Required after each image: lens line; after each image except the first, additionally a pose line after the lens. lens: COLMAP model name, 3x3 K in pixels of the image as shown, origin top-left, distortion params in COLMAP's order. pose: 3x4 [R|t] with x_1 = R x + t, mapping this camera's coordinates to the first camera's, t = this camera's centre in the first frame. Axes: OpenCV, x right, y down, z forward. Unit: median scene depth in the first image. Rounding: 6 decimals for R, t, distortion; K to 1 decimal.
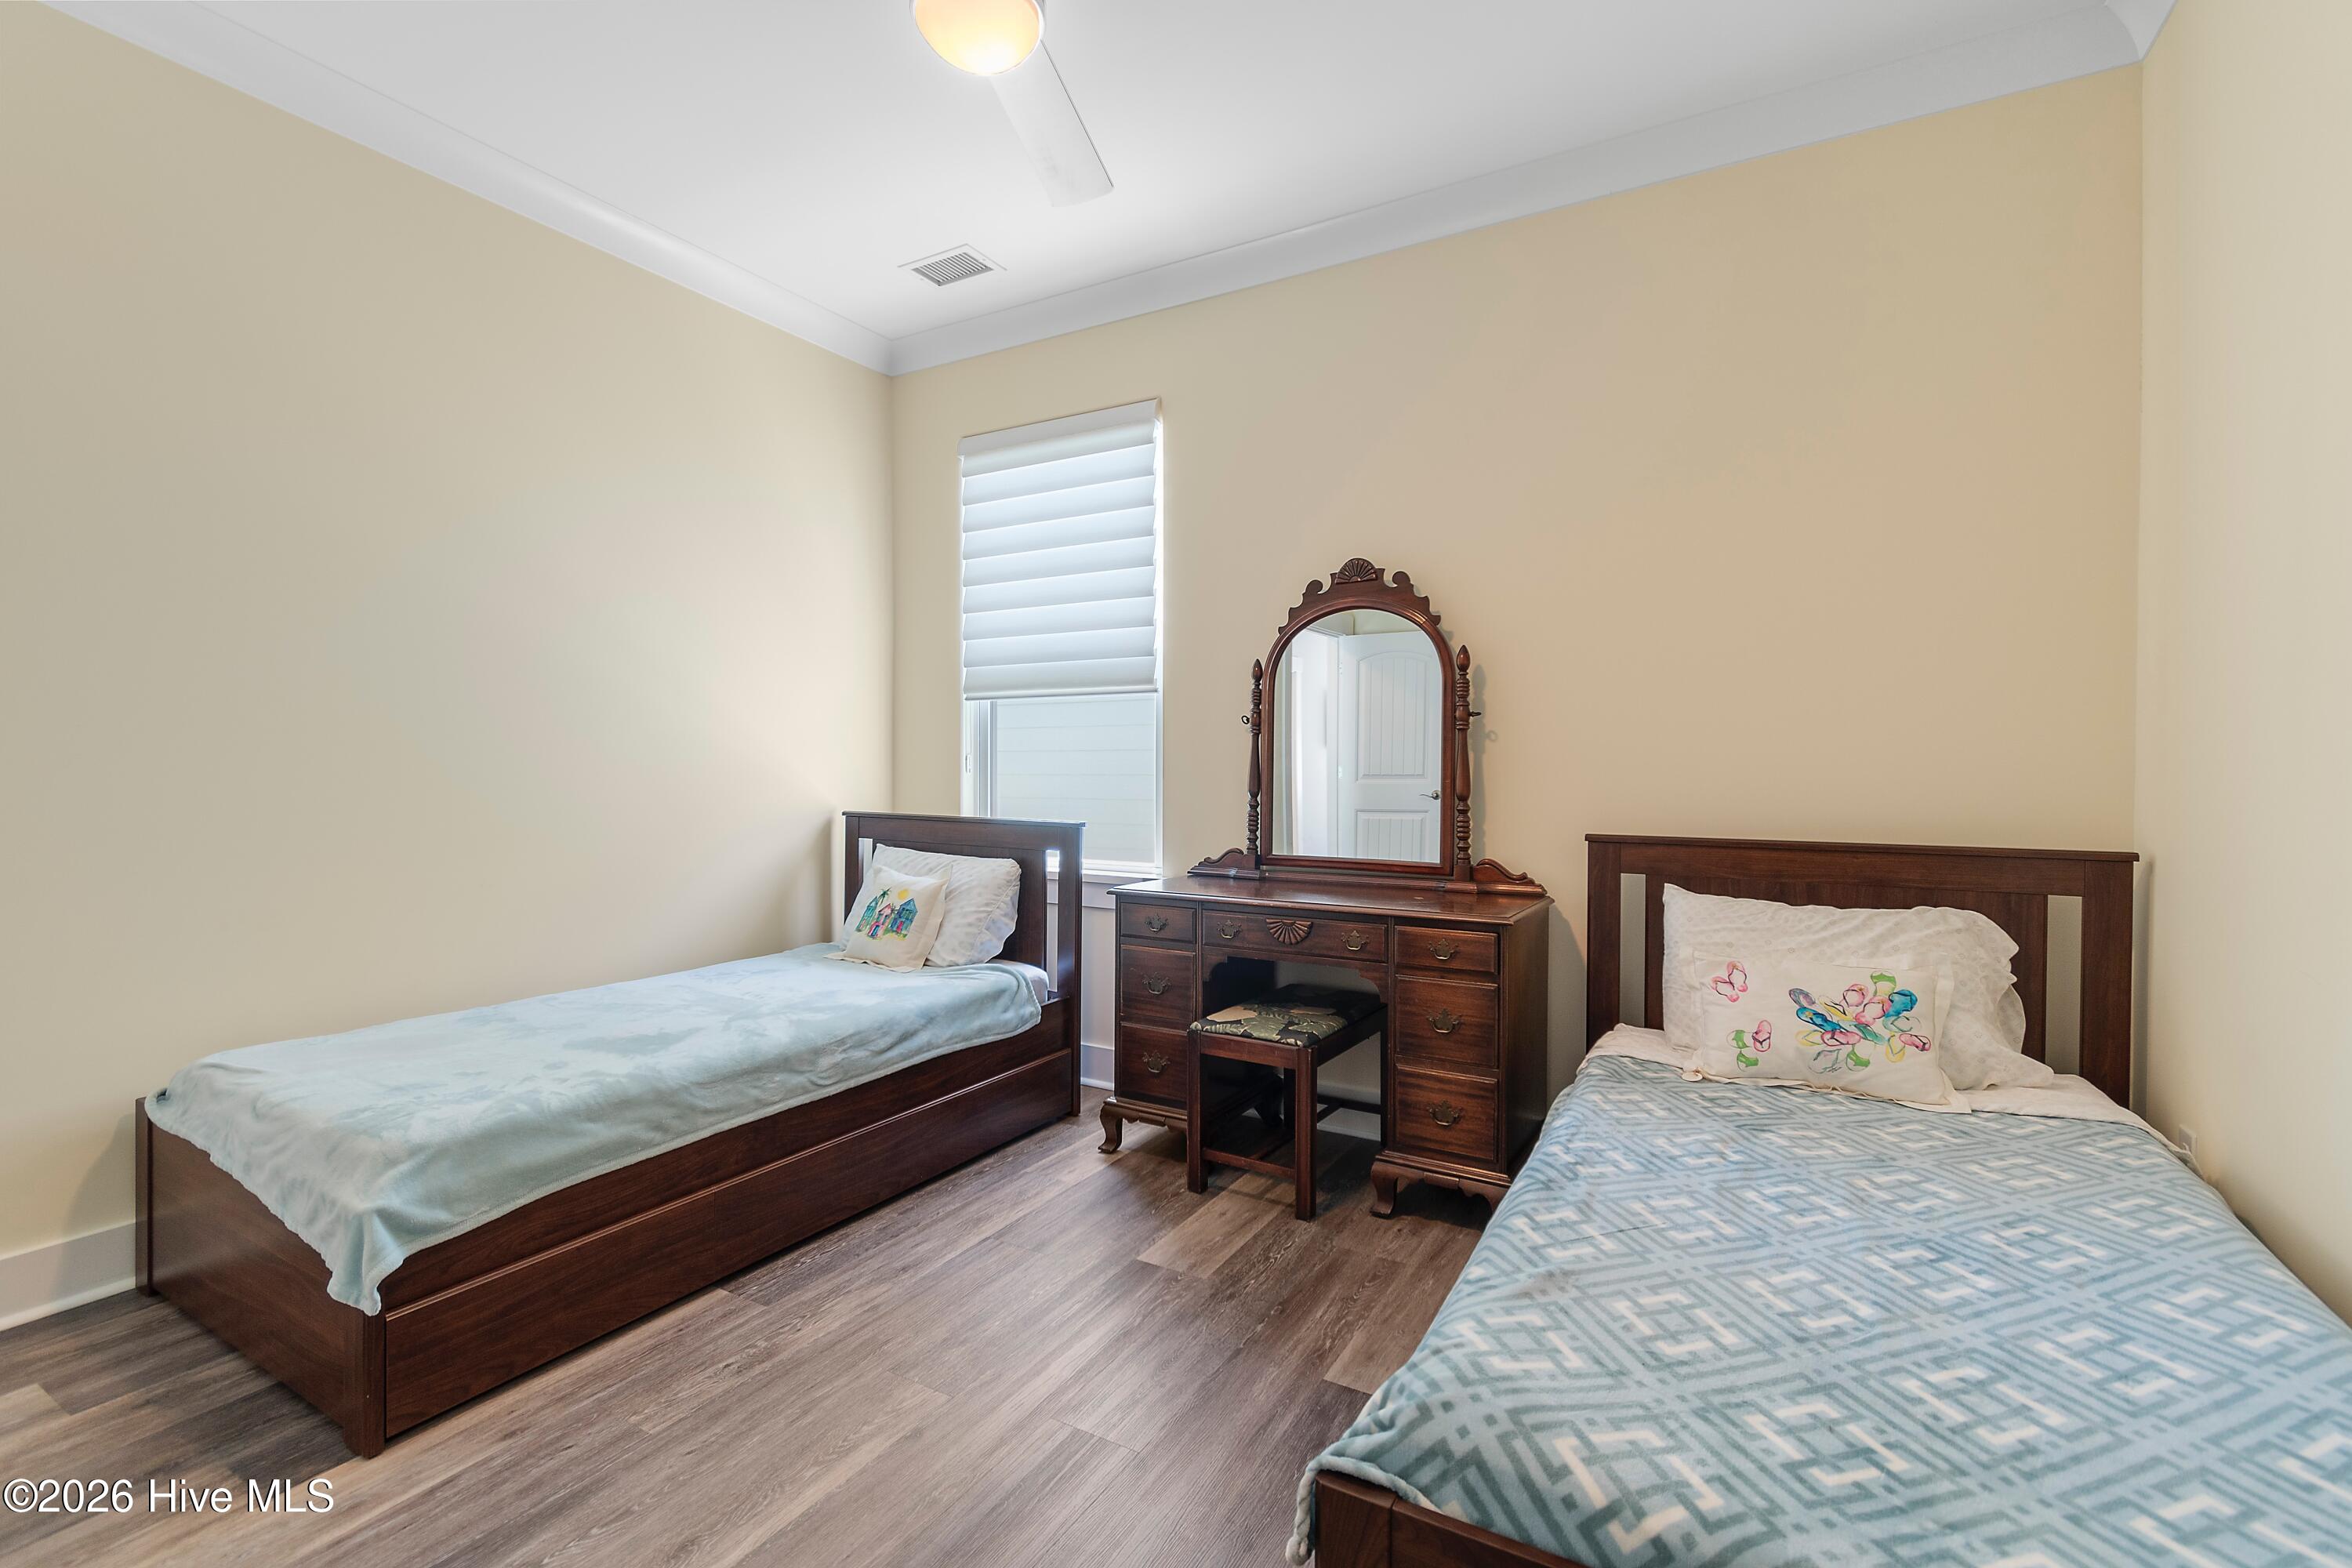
lens RADIAL K [[1039.7, 0, 1176.5], [0, 1039.7, 777.8], [0, 0, 1]] dist [0.000778, -0.000054]
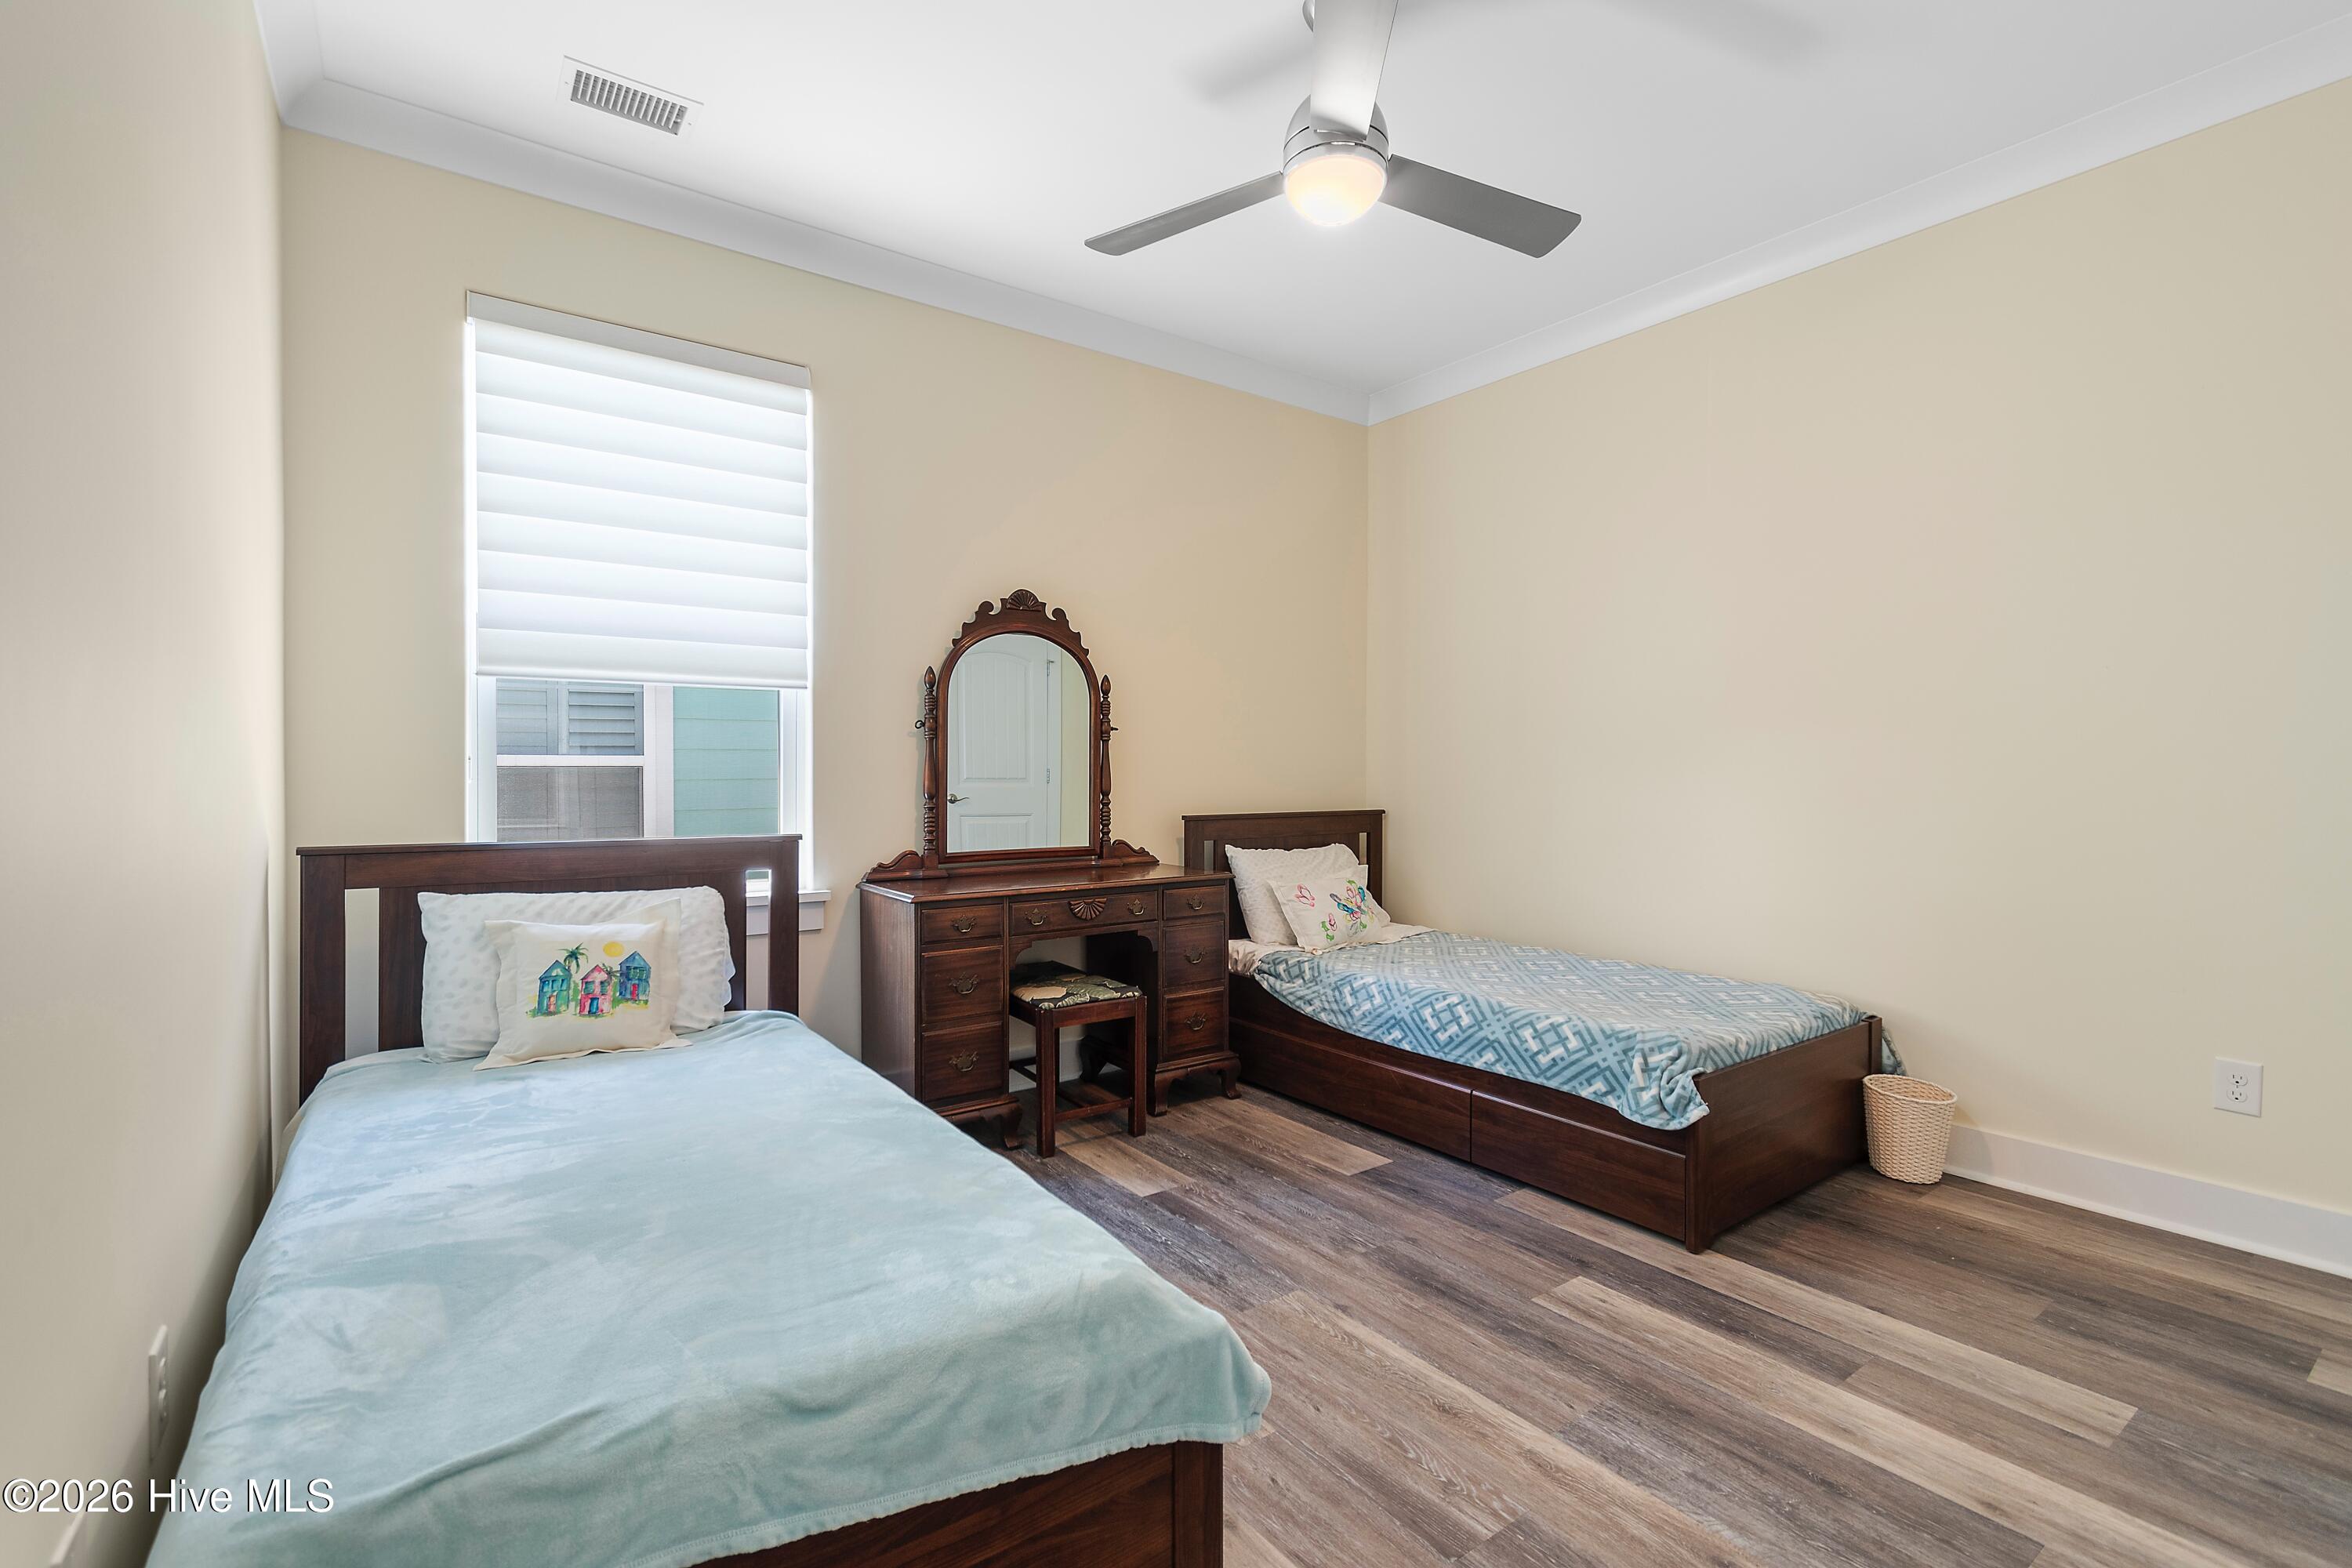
lens RADIAL K [[1039.7, 0, 1176.5], [0, 1039.7, 777.8], [0, 0, 1]] dist [0.000778, -0.000054]
pose [[0.403139, -0.011955, 0.915060, -0.834001], [0.010148, 0.999912, 0.008593, -0.010007], [-0.915082, 0.005822, 0.403225, 0.384489]]
